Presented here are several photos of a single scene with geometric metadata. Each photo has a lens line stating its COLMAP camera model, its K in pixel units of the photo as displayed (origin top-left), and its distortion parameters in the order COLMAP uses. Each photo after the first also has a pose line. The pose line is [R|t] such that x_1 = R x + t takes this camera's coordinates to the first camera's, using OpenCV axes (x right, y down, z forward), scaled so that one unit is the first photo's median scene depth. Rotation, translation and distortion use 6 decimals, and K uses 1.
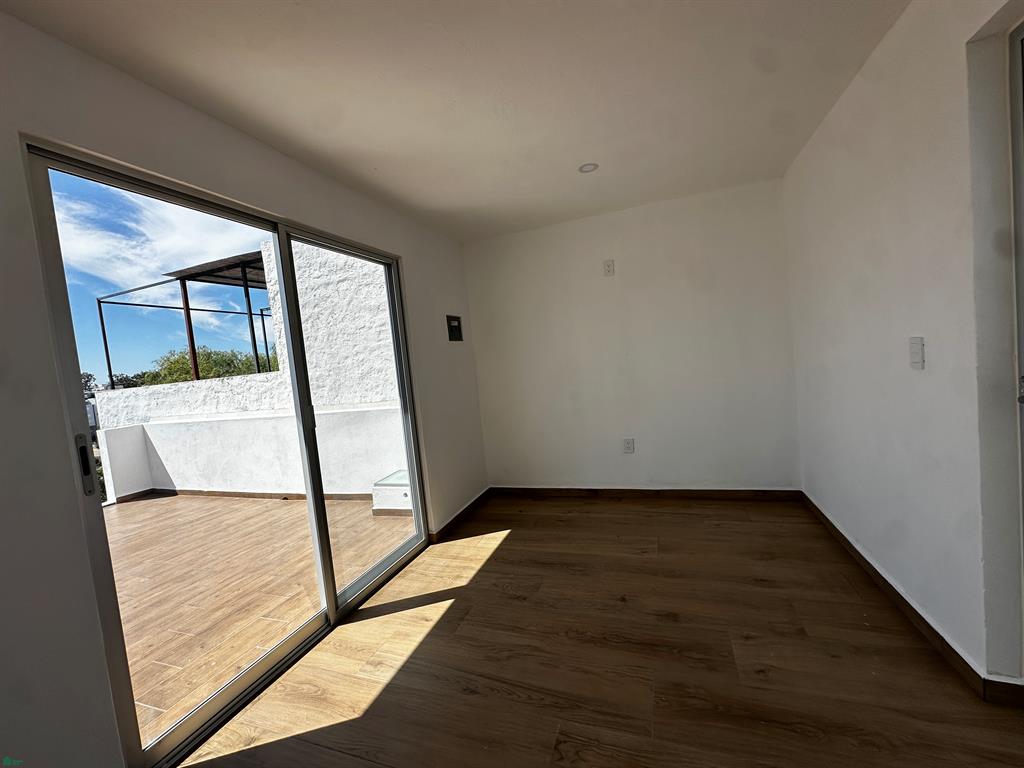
lens RADIAL K [[410.2, 0, 511.8], [0, 410.2, 384.3], [0, 0, 1]] dist [-0.003577, 0.001308]
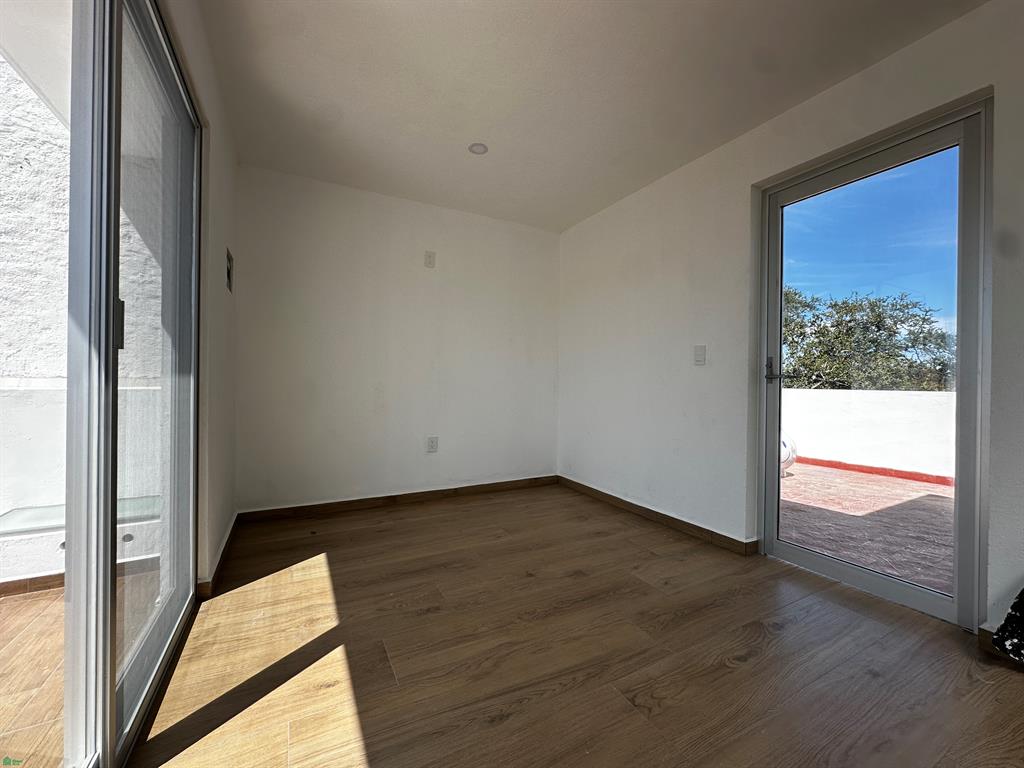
lens RADIAL K [[410.2, 0, 511.1], [0, 410.2, 383.4], [0, 0, 1]] dist [-0.003577, 0.001308]
pose [[0.664193, 0.106714, 0.739905, -0.457750], [-0.032288, 0.992930, -0.114222, 0.159827], [-0.746863, 0.051975, 0.662943, 0.312779]]
